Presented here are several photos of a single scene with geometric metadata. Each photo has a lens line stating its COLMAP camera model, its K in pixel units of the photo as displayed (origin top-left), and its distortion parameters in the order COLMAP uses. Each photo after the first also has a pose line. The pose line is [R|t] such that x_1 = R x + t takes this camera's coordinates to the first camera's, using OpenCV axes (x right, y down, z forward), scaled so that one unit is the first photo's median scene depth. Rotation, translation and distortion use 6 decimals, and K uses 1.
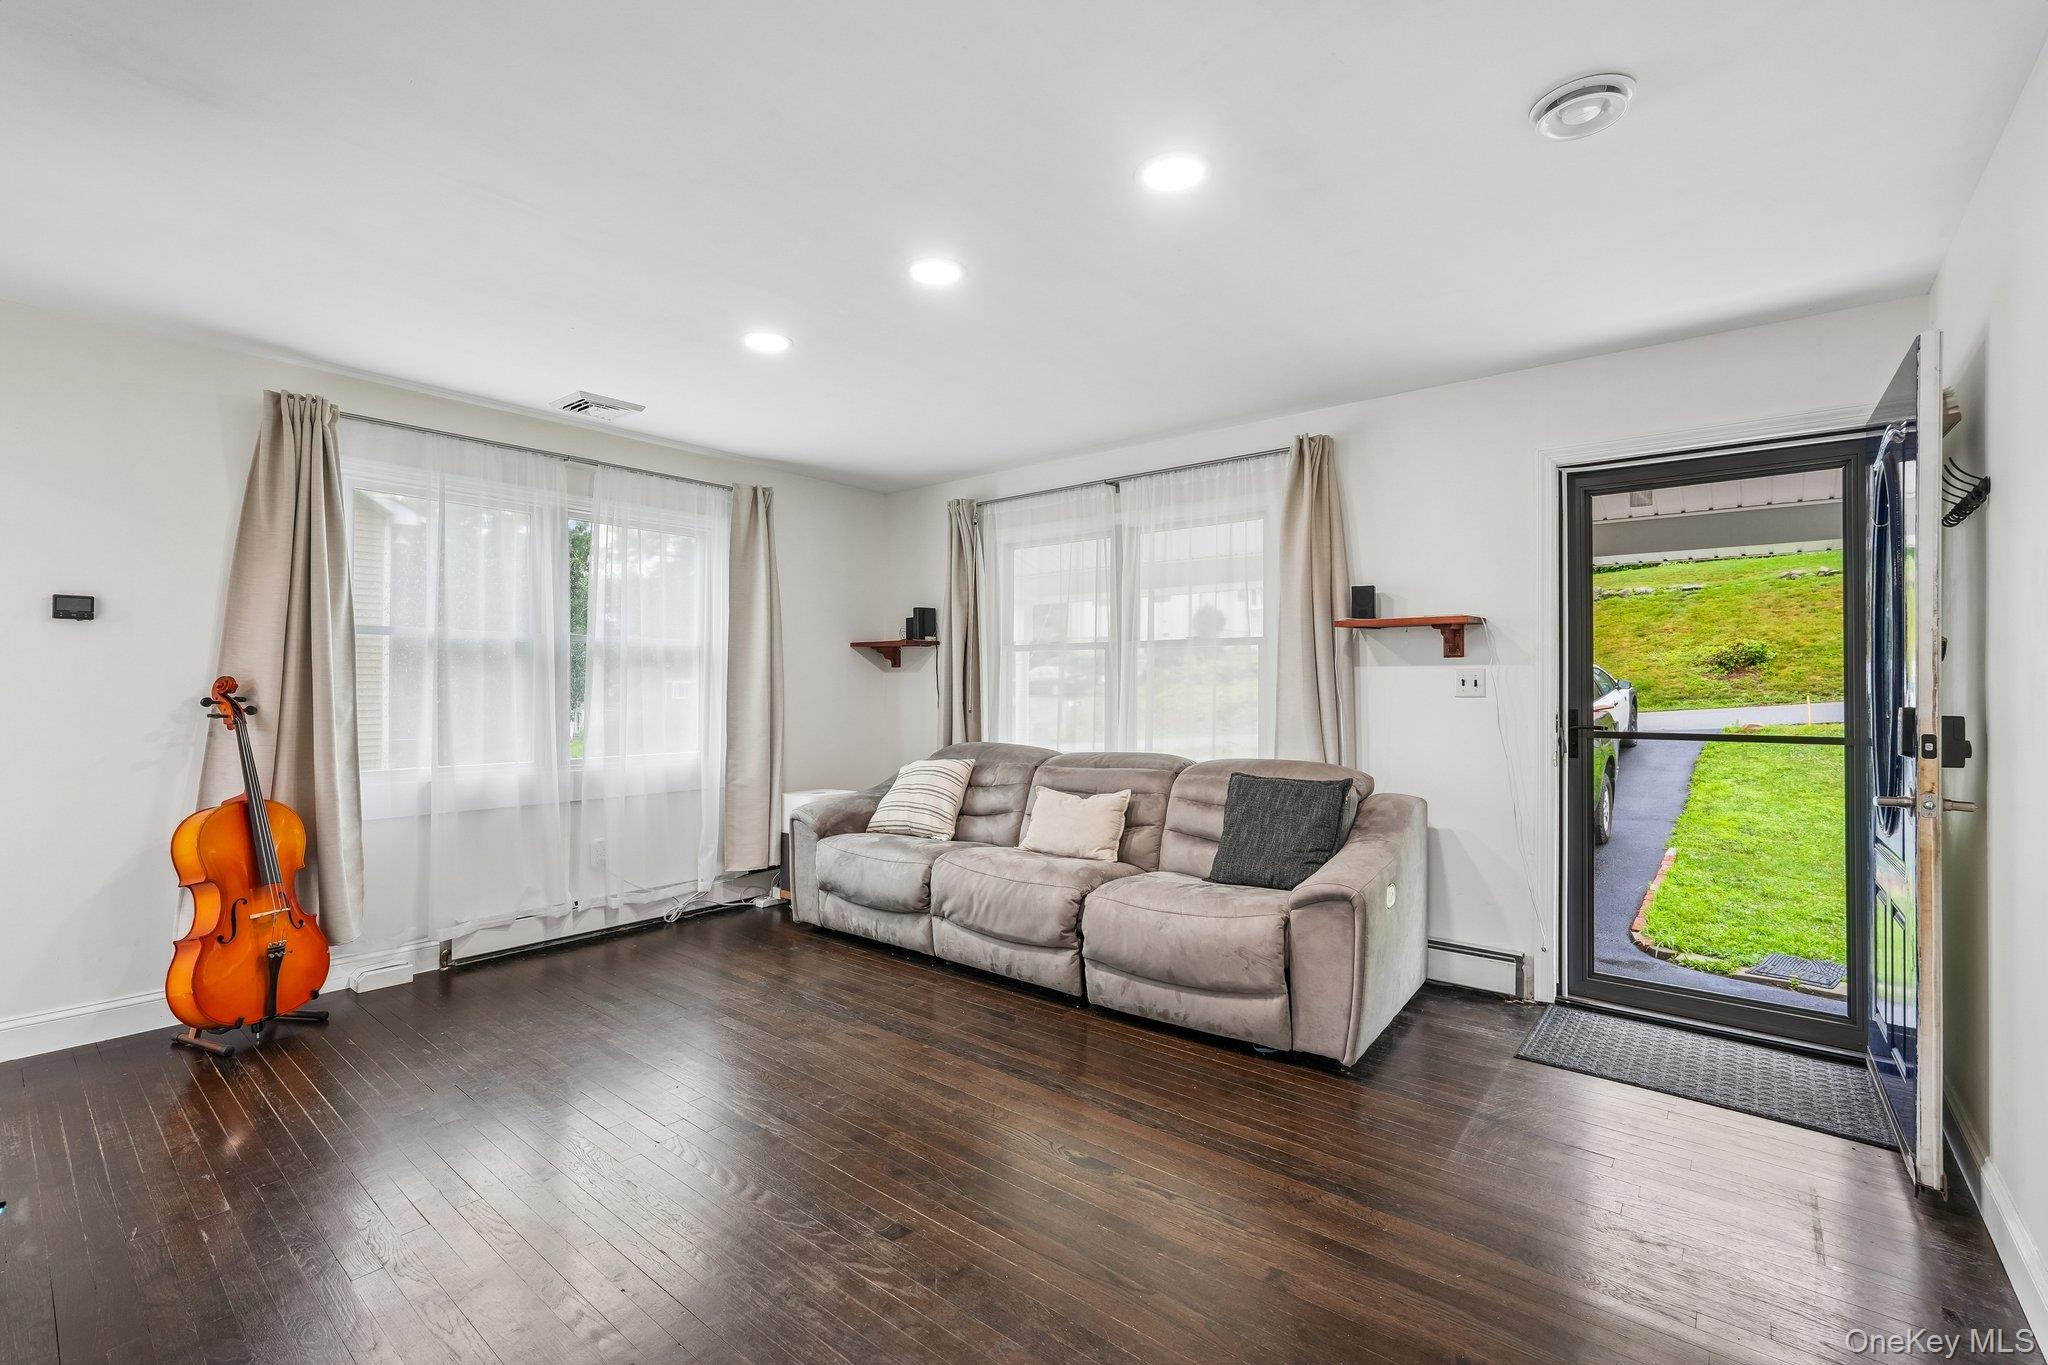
lens RADIAL K [[891.1, 0, 1016.1], [0, 891.1, 679.1], [0, 0, 1]] dist [-0.018655, 0.007662]
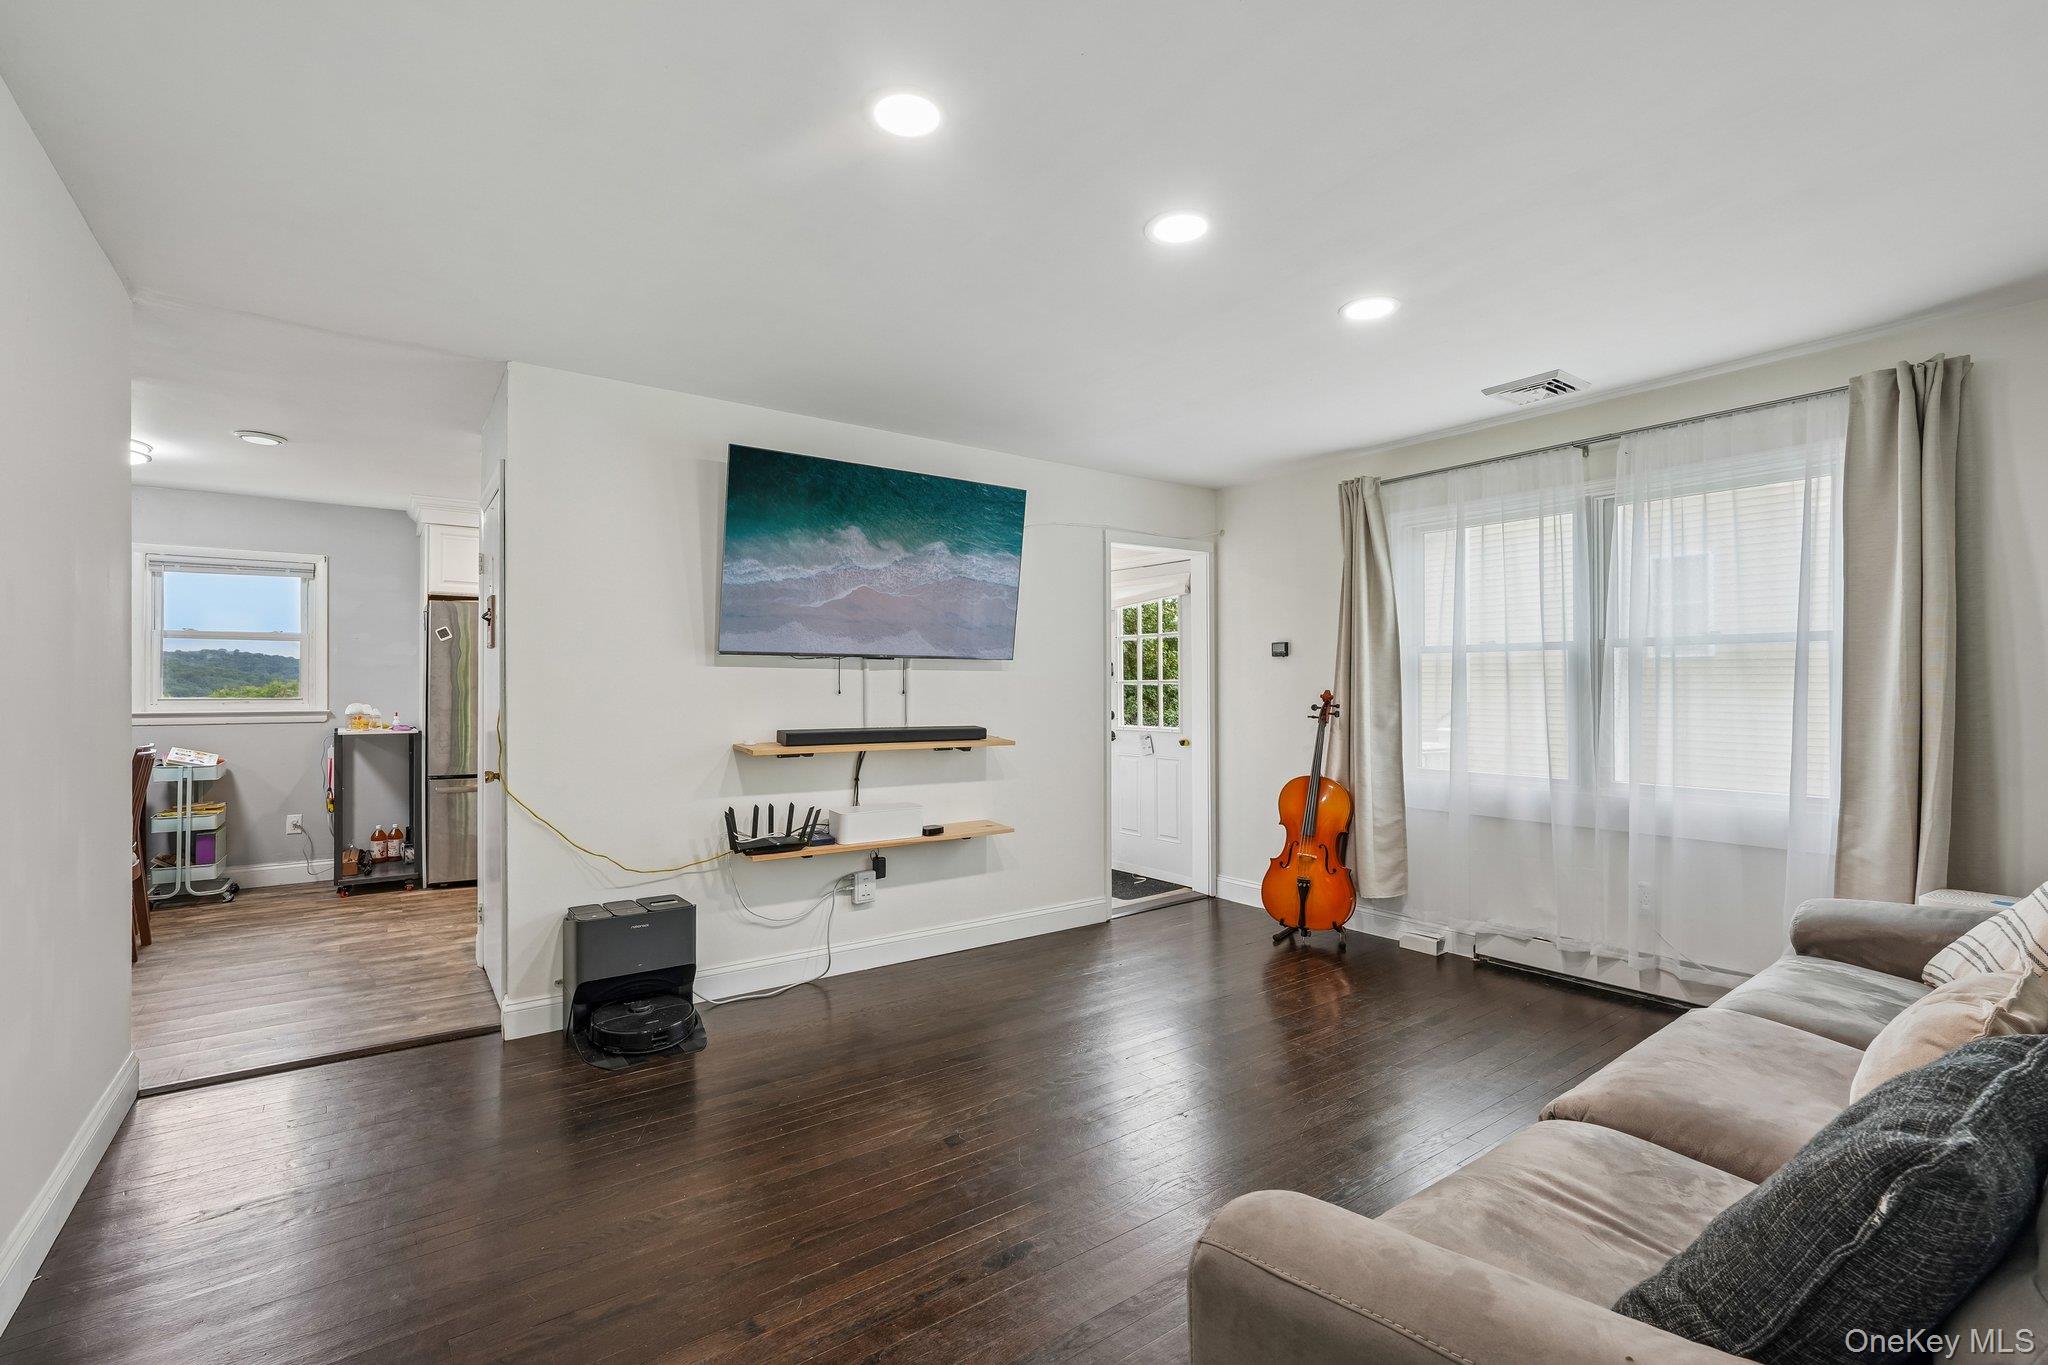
lens RADIAL K [[891.1, 0, 1016.1], [0, 891.1, 679.1], [0, 0, 1]] dist [-0.018655, 0.007662]
pose [[-0.246492, -0.015354, -0.969023, 0.567775], [0.005905, 0.999832, -0.017344, 0.001438], [0.969127, -0.009997, -0.246360, 0.755468]]
